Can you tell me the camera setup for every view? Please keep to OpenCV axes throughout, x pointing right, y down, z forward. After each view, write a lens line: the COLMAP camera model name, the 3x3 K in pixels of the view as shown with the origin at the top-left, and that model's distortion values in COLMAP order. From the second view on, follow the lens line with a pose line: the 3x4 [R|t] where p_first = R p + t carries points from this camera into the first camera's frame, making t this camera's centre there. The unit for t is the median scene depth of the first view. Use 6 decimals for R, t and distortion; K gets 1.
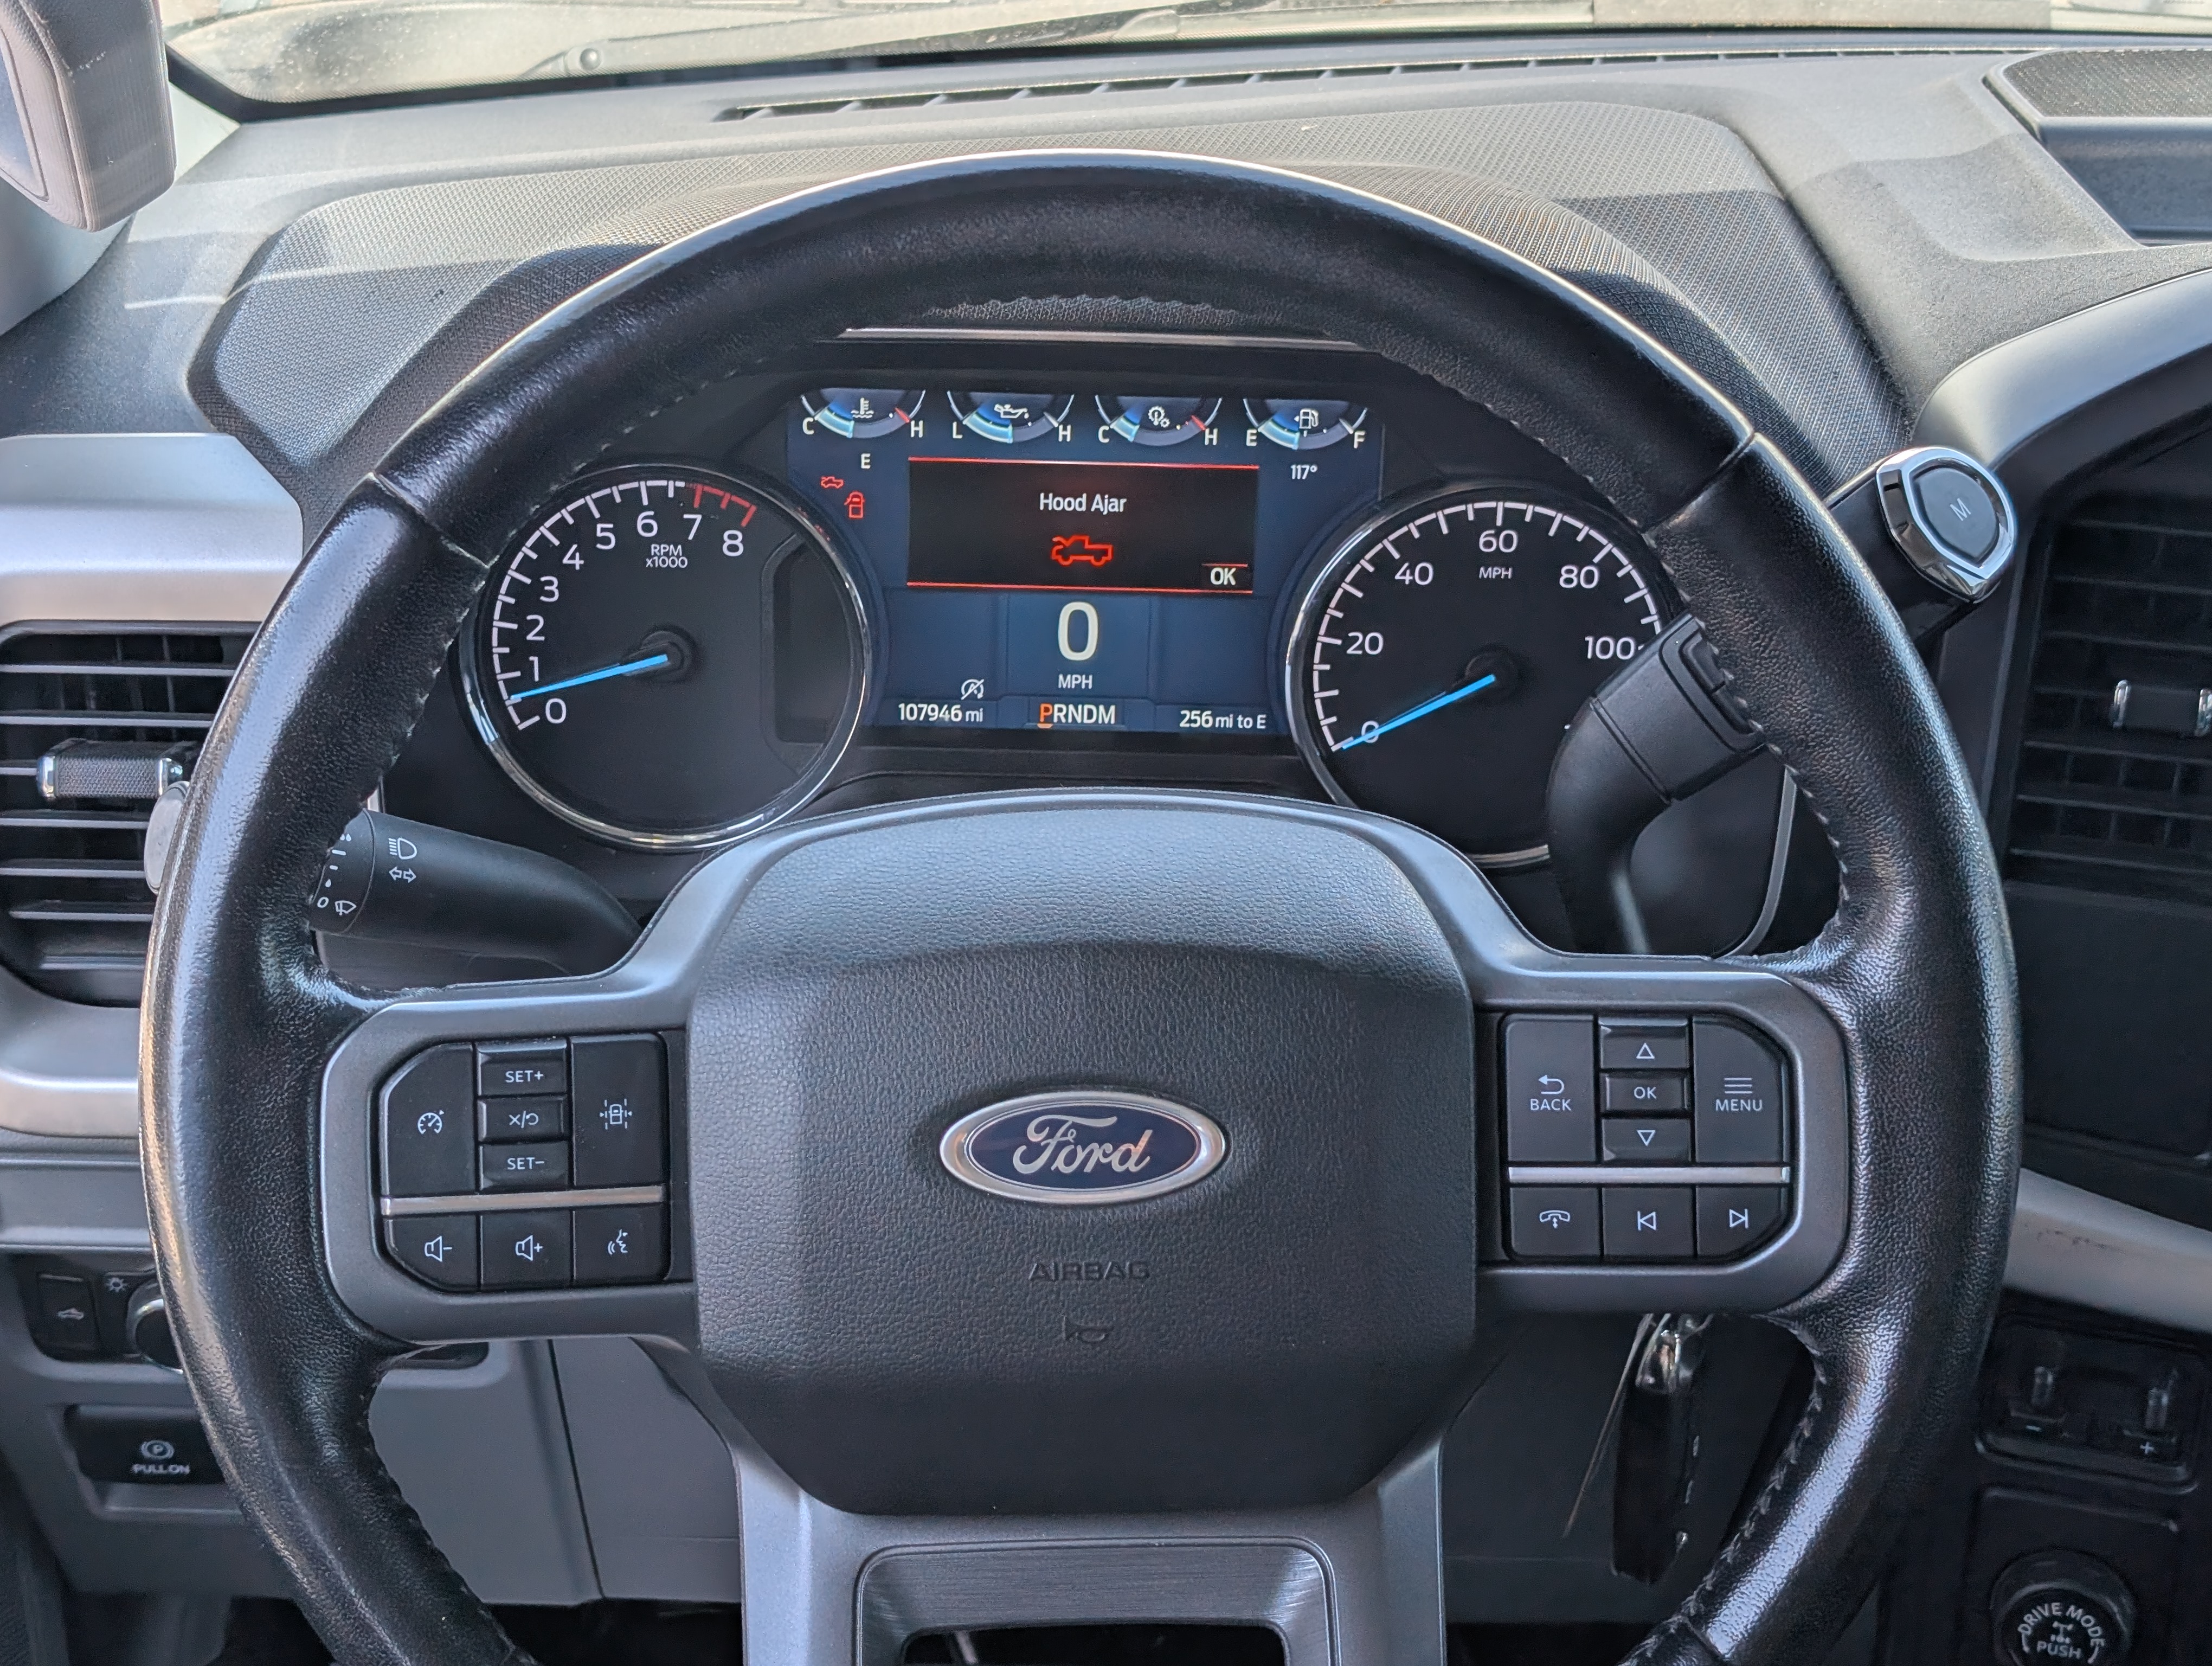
lens RADIAL K [[3459.9, 0, 1063.9], [0, 3459.9, 880.5], [0, 0, 1]] dist [0.164545, 0.018370]
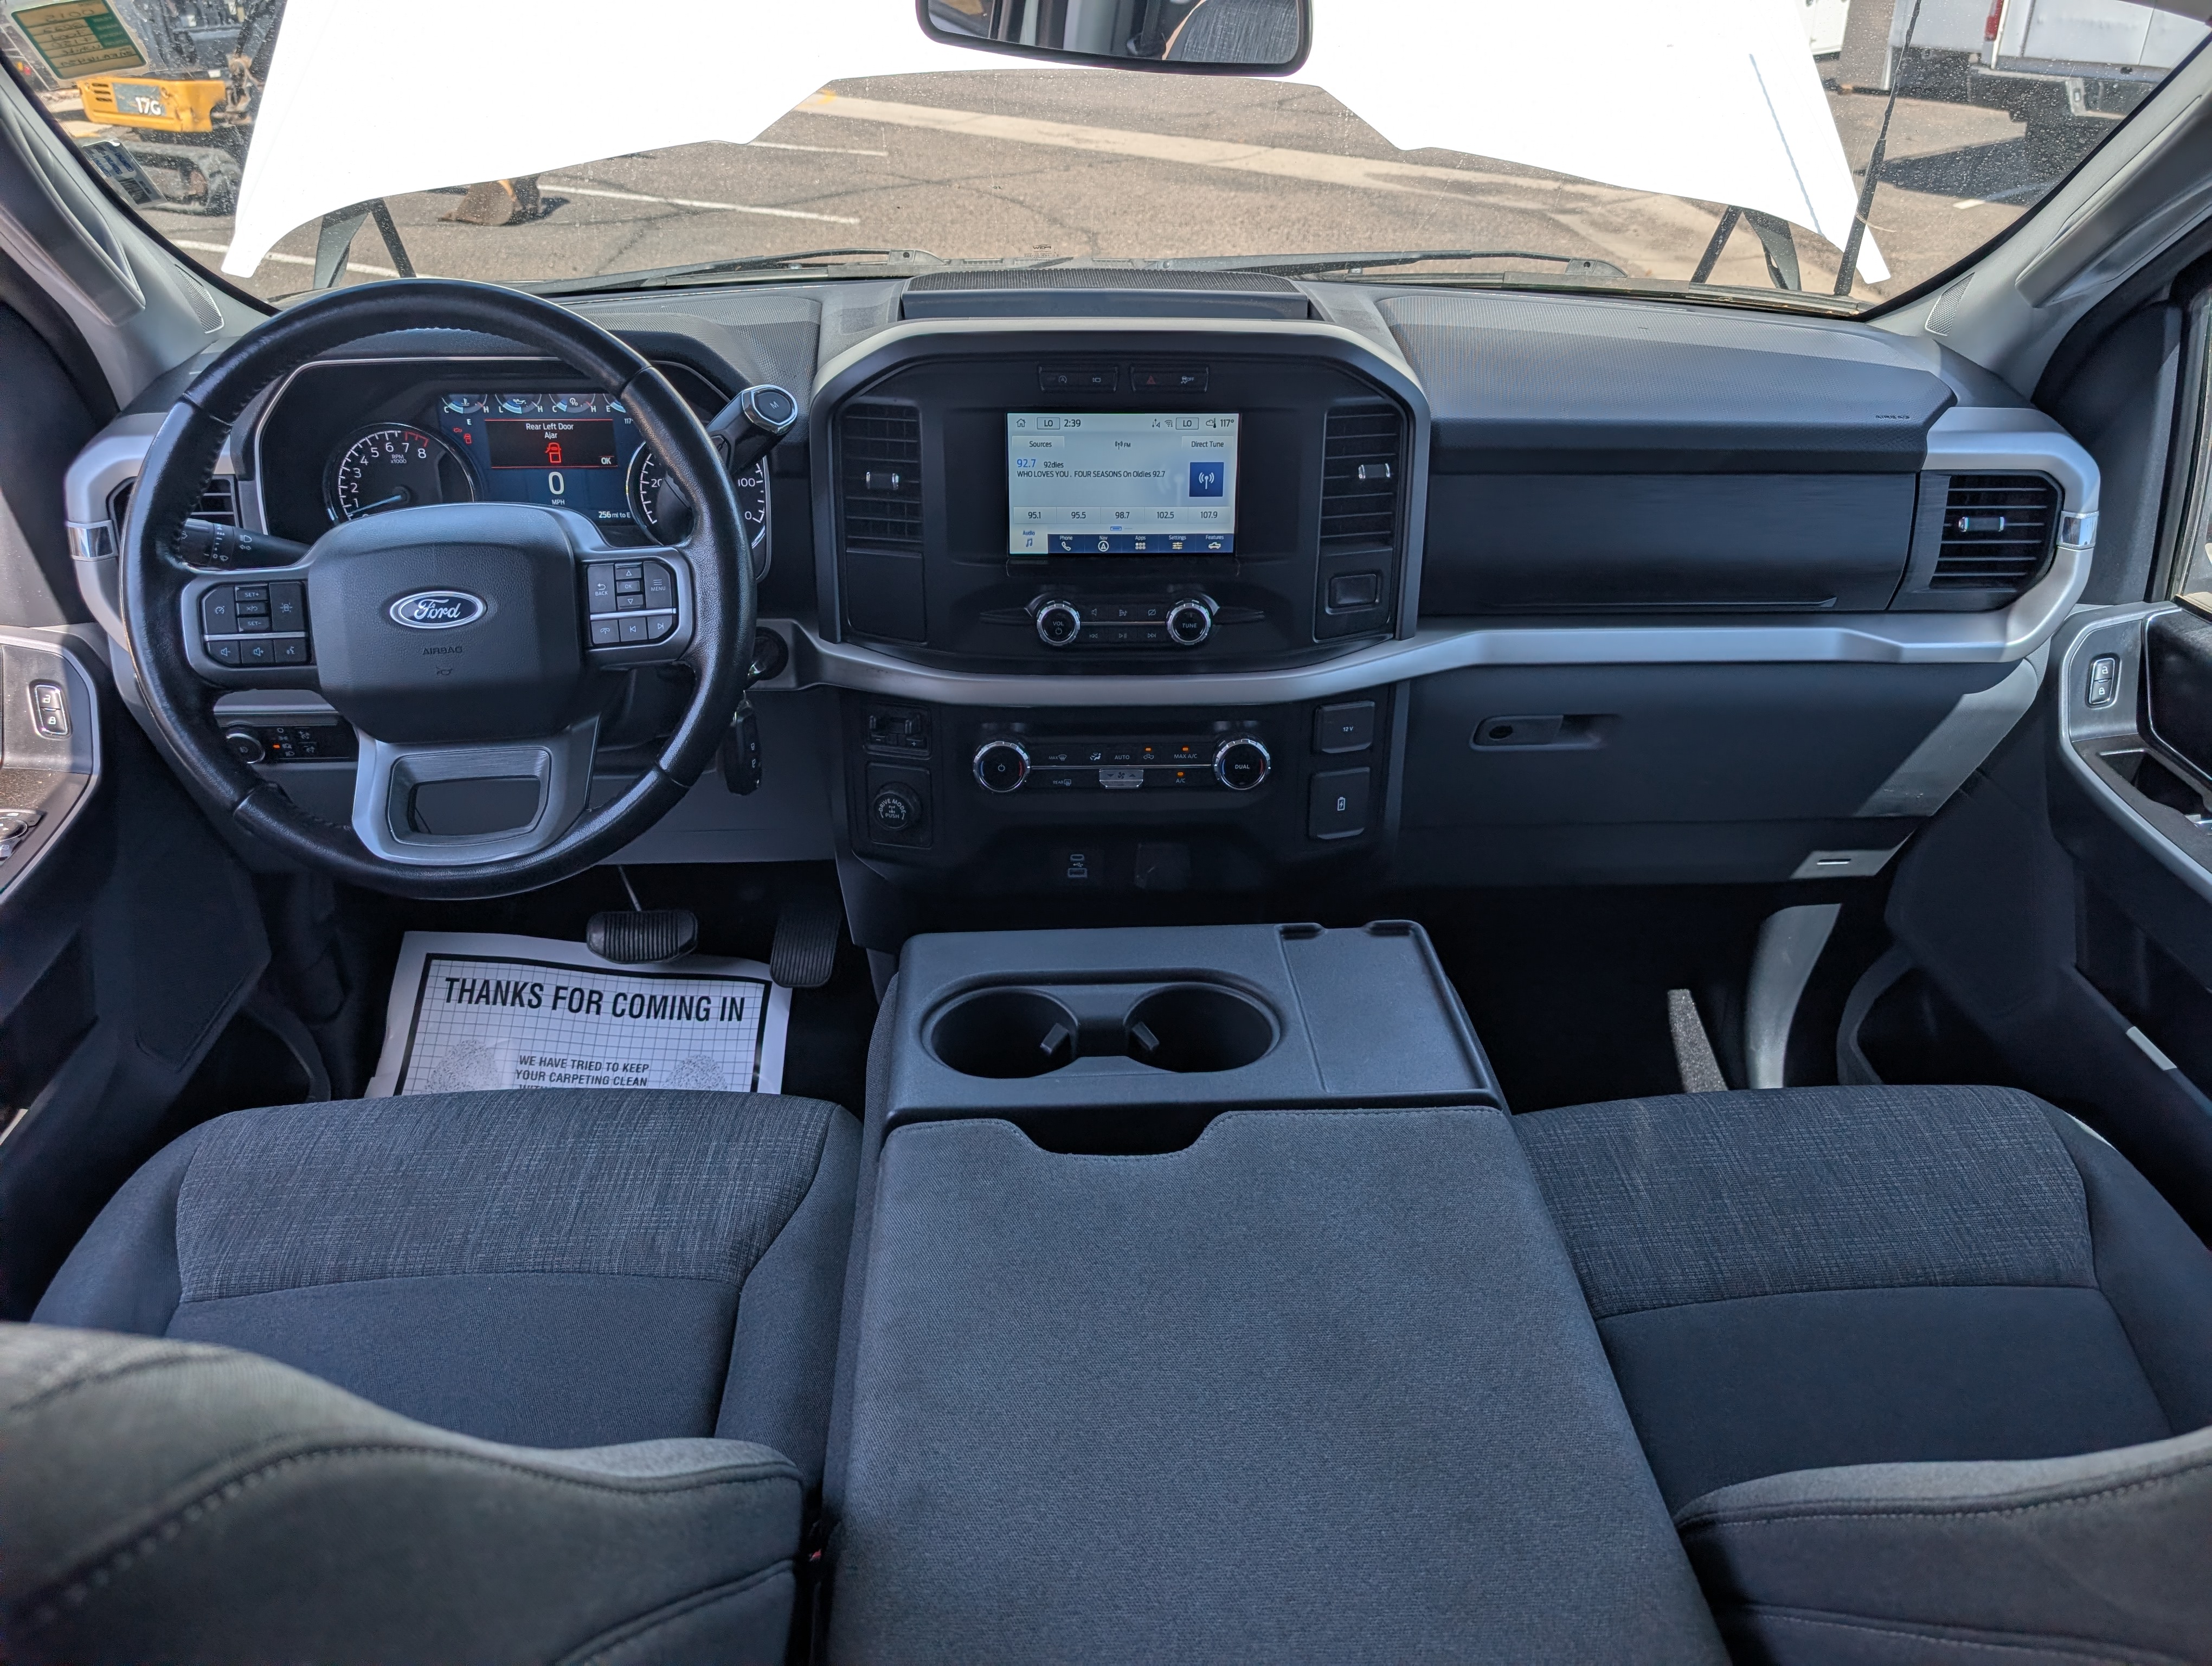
lens RADIAL K [[1615.2, 0, 1110.2], [0, 1615.2, 850.6], [0, 0, 1]] dist [0.026794, -0.025218]
pose [[0.998286, -0.044271, 0.038269, 0.517819], [0.042290, 0.997797, 0.051113, 0.234480], [-0.040448, -0.049407, 0.997959, -0.441762]]
